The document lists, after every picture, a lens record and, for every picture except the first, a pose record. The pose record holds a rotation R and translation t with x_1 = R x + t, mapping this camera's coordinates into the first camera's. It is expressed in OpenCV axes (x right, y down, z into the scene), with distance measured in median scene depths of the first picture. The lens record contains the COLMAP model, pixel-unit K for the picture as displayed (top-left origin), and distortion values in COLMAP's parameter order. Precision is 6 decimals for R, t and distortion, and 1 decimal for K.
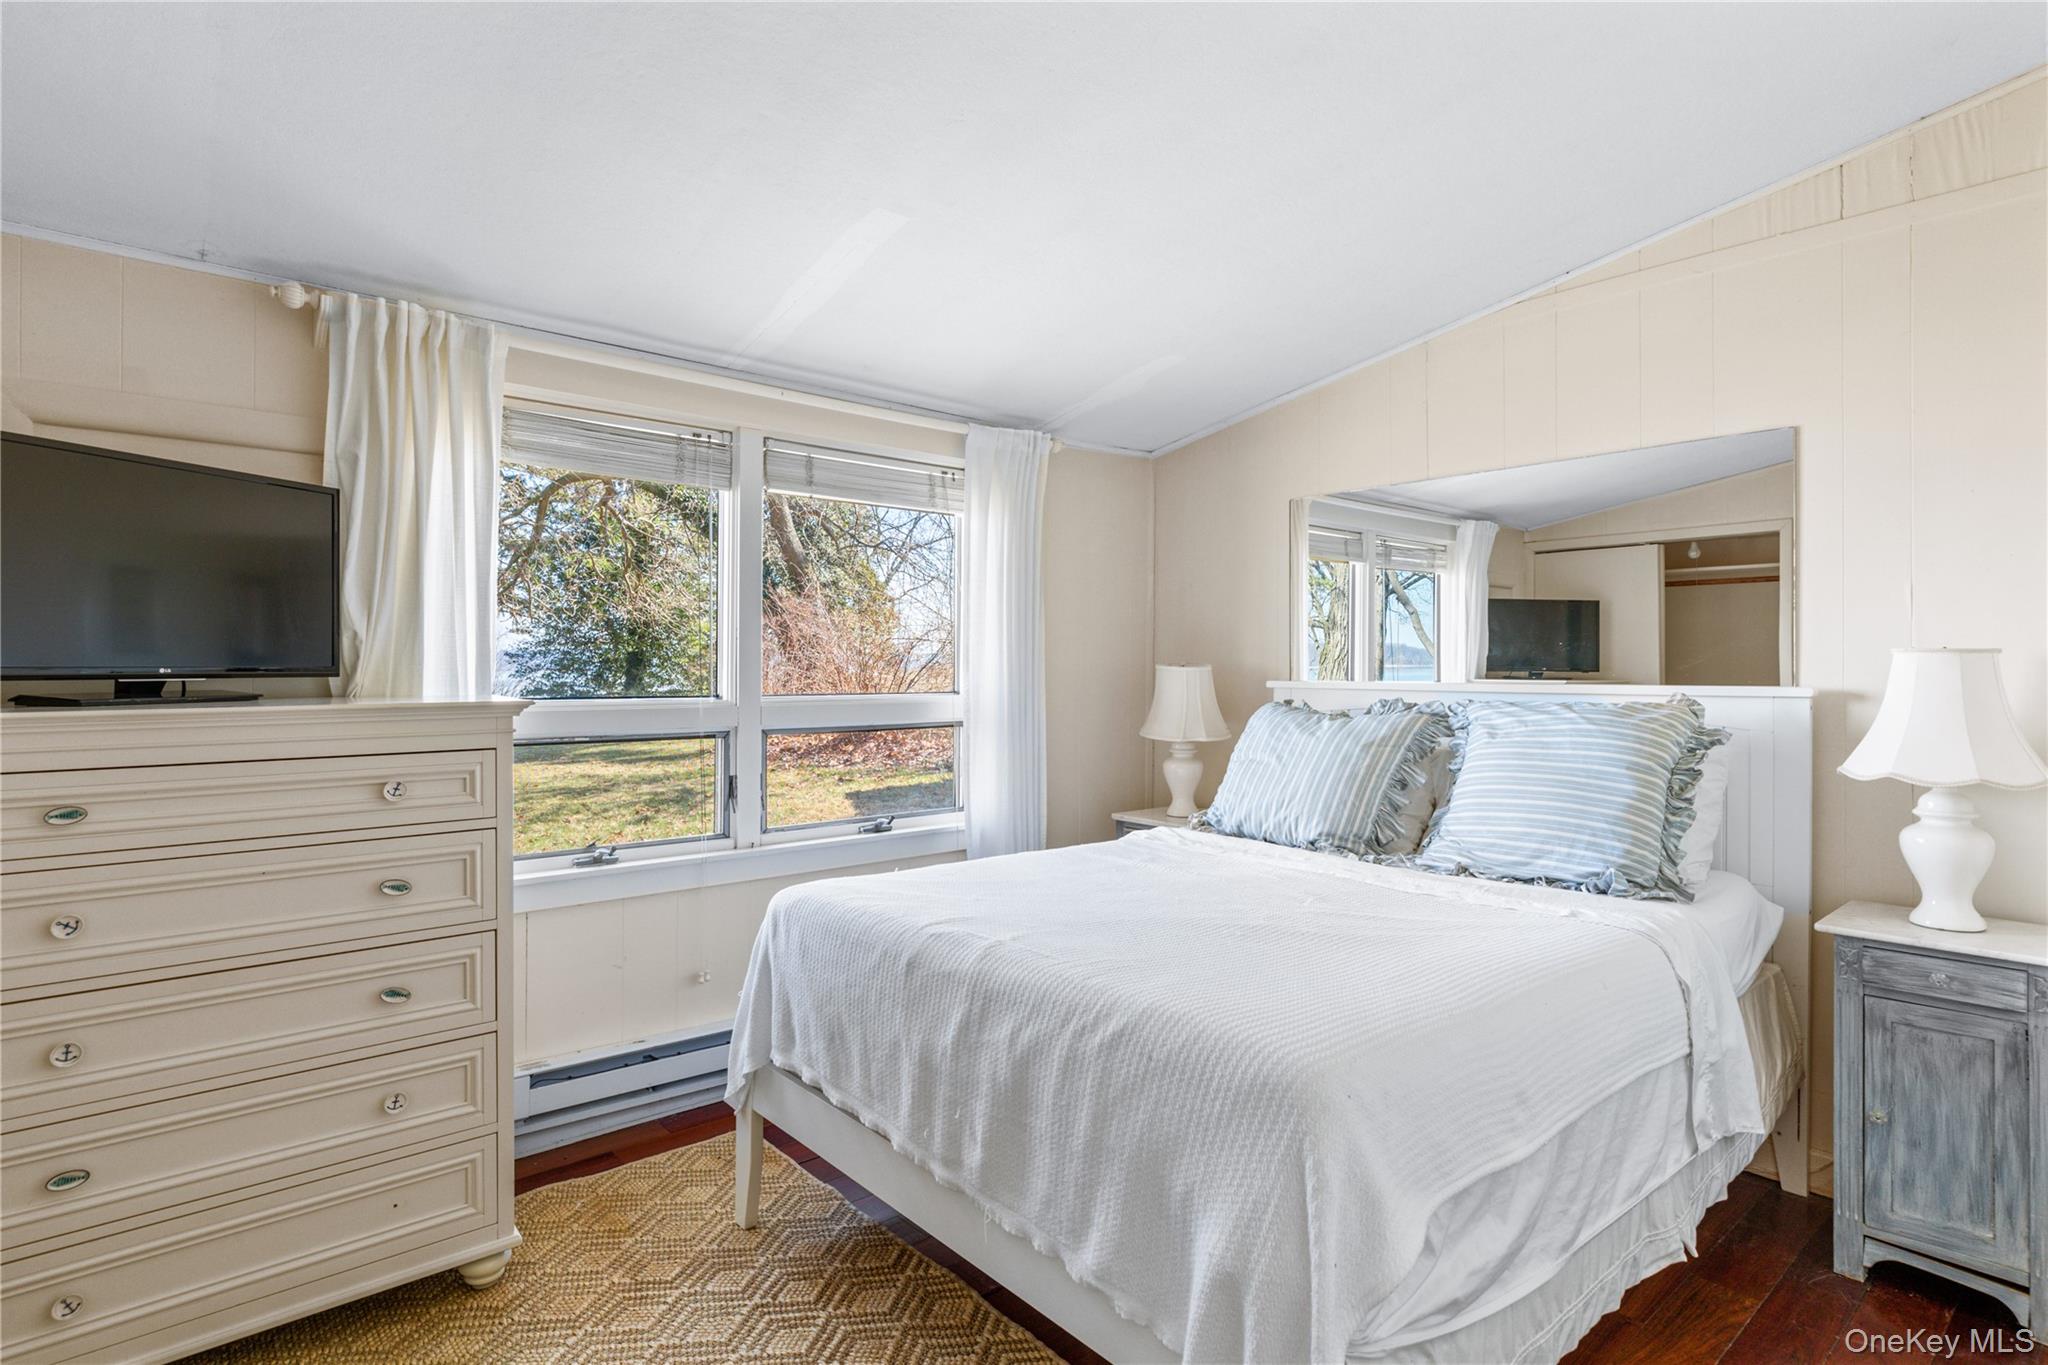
lens RADIAL K [[1054.1, 0, 1024.0], [0, 1054.1, 682.5], [0, 0, 1]] dist [-0.001124, -0.000187]
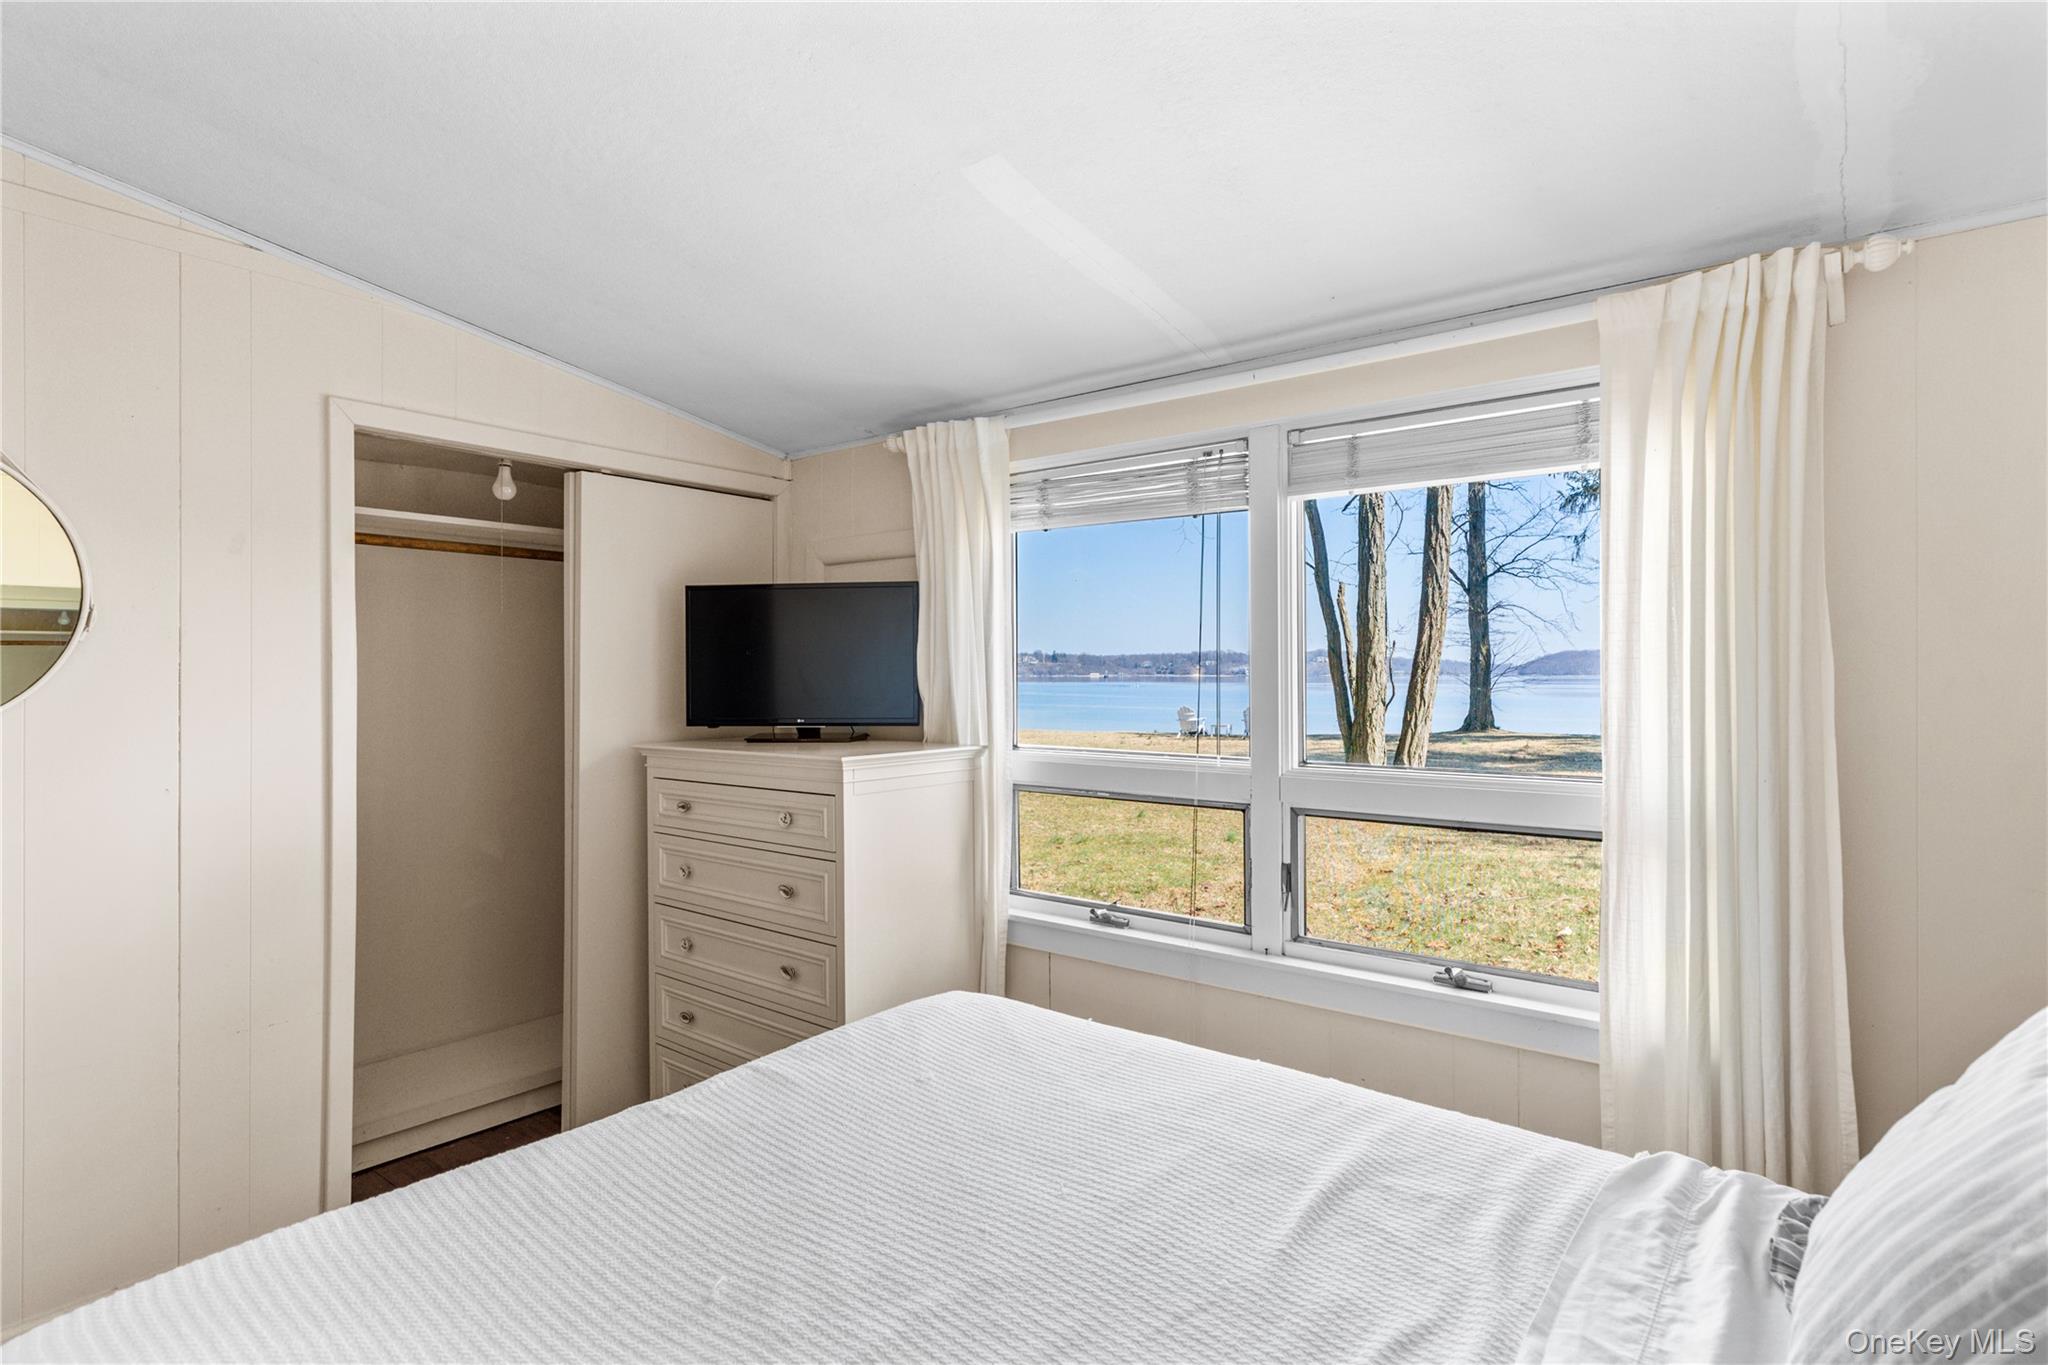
lens RADIAL K [[1054.1, 0, 1024.0], [0, 1054.1, 682.5], [0, 0, 1]] dist [-0.001124, -0.000187]
pose [[0.180561, 0.003060, -0.983559, 0.496962], [-0.008287, 0.999964, 0.001590, -0.048184], [0.983529, 0.007863, 0.180580, 0.687014]]
